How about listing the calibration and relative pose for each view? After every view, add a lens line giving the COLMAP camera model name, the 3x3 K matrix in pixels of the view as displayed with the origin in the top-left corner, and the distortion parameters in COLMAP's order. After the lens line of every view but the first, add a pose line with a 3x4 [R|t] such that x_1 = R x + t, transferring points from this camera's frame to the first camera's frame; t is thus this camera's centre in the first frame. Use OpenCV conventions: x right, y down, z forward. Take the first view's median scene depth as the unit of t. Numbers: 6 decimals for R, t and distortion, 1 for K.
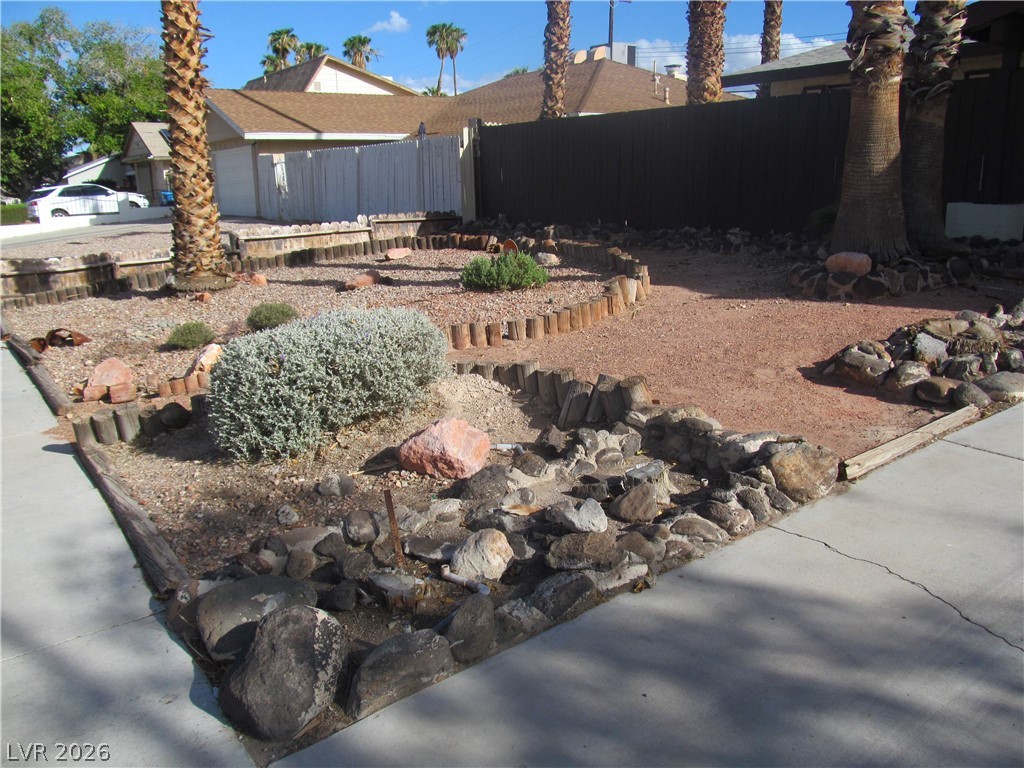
lens RADIAL K [[852.7, 0, 513.6], [0, 852.7, 380.6], [0, 0, 1]] dist [-0.049610, 0.016184]
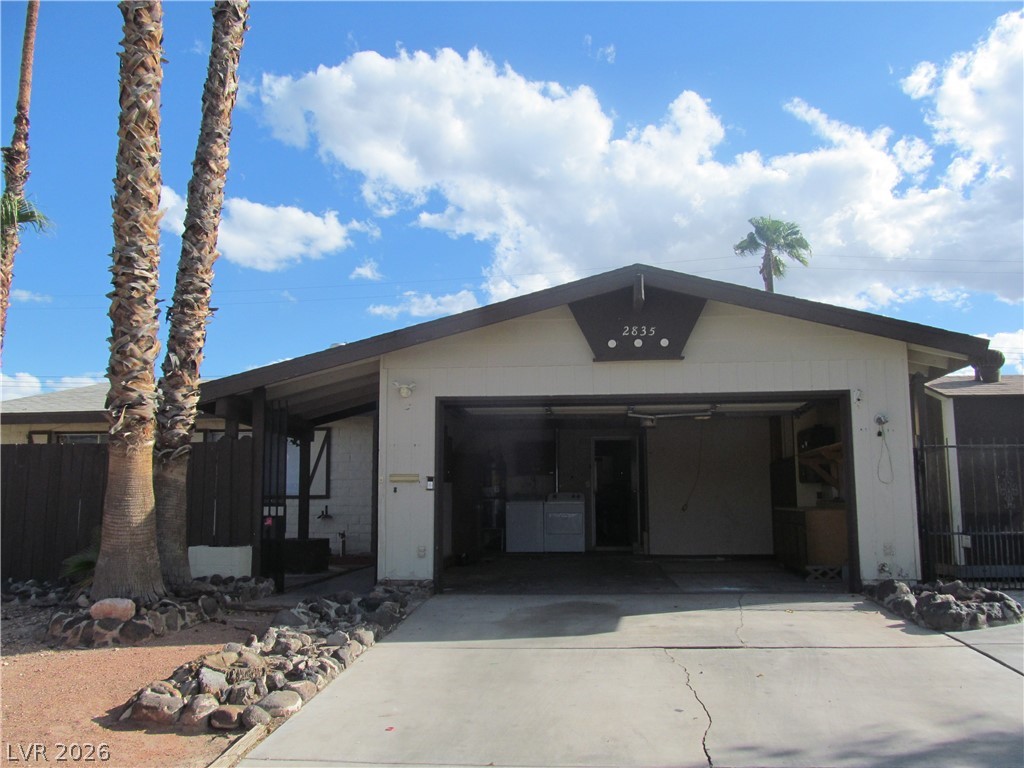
lens RADIAL K [[852.7, 0, 514.3], [0, 852.7, 383.3], [0, 0, 1]] dist [-0.049610, 0.016184]
pose [[0.641039, 0.117631, 0.758440, -0.112094], [0.178145, 0.938394, -0.296110, -0.003620], [-0.746548, 0.324930, 0.580592, -0.072372]]
